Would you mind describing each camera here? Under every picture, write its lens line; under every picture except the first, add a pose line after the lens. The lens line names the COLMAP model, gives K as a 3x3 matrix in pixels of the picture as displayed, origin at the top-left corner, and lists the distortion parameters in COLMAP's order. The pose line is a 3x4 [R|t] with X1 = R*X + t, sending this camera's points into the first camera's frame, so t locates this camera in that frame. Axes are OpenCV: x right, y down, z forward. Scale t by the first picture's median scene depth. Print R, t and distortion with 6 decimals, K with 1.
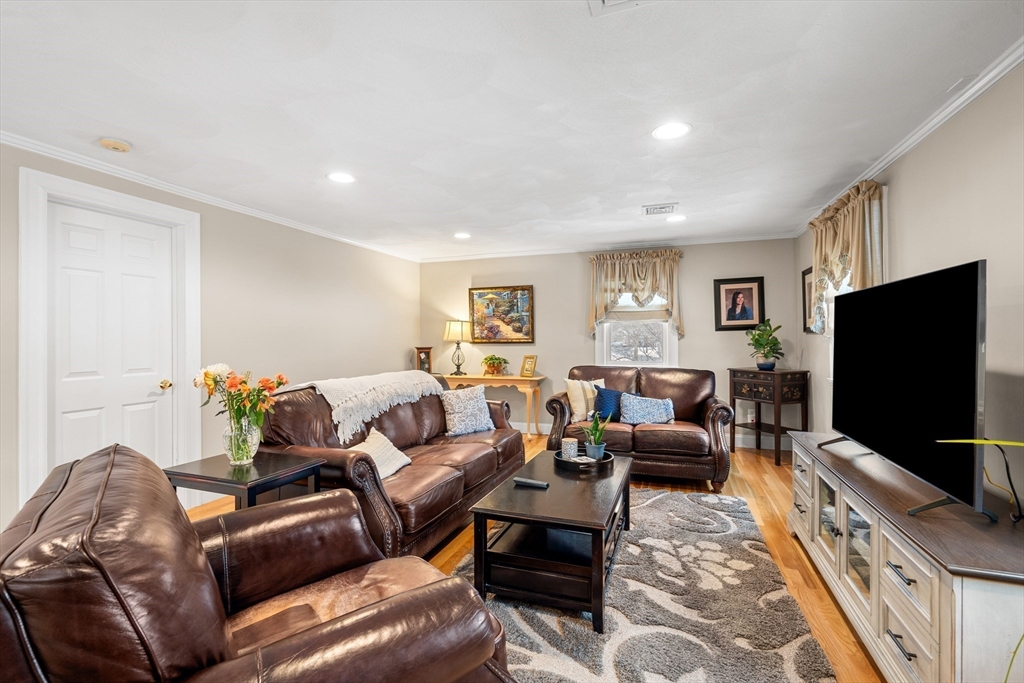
lens RADIAL K [[469.0, 0, 513.7], [0, 469.0, 339.2], [0, 0, 1]] dist [-0.004986, 0.002660]
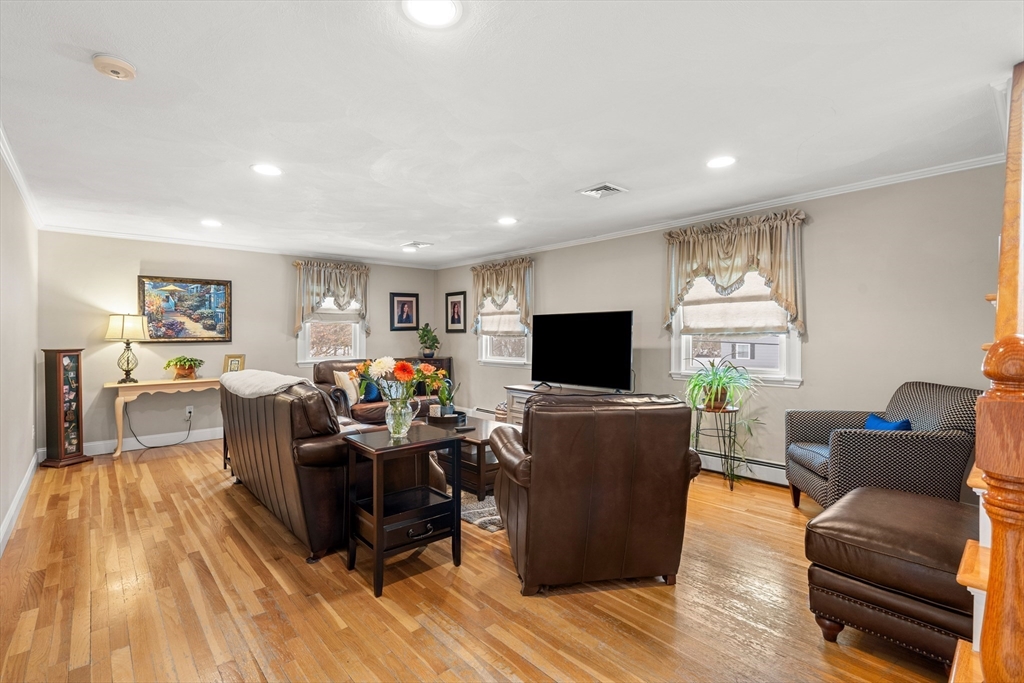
lens RADIAL K [[469.0, 0, 512.5], [0, 469.0, 338.9], [0, 0, 1]] dist [-0.004986, 0.002660]
pose [[0.479605, -0.004038, 0.877475, -0.516607], [0.007720, 0.999970, 0.000382, 0.006474], [-0.877450, 0.006591, 0.479622, 0.044991]]
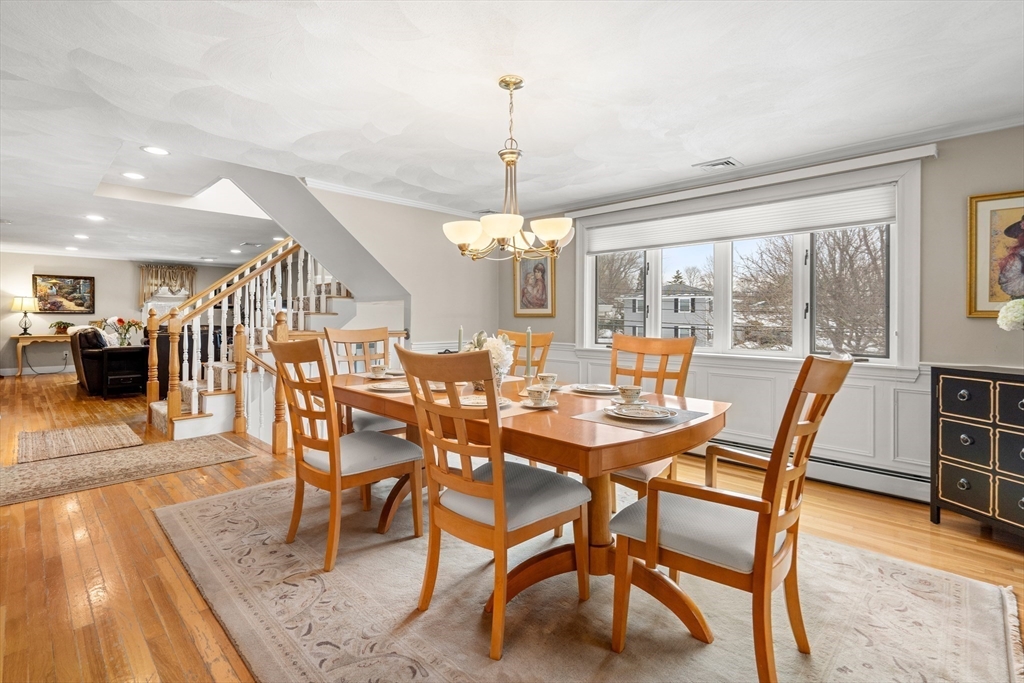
lens RADIAL K [[469.0, 0, 506.2], [0, 469.0, 323.3], [0, 0, 1]] dist [-0.004986, 0.002660]
pose [[0.412575, -0.007496, 0.910893, -0.828768], [-0.003520, 0.999946, 0.009824, 0.021273], [-0.910917, -0.007259, 0.412526, -0.931906]]
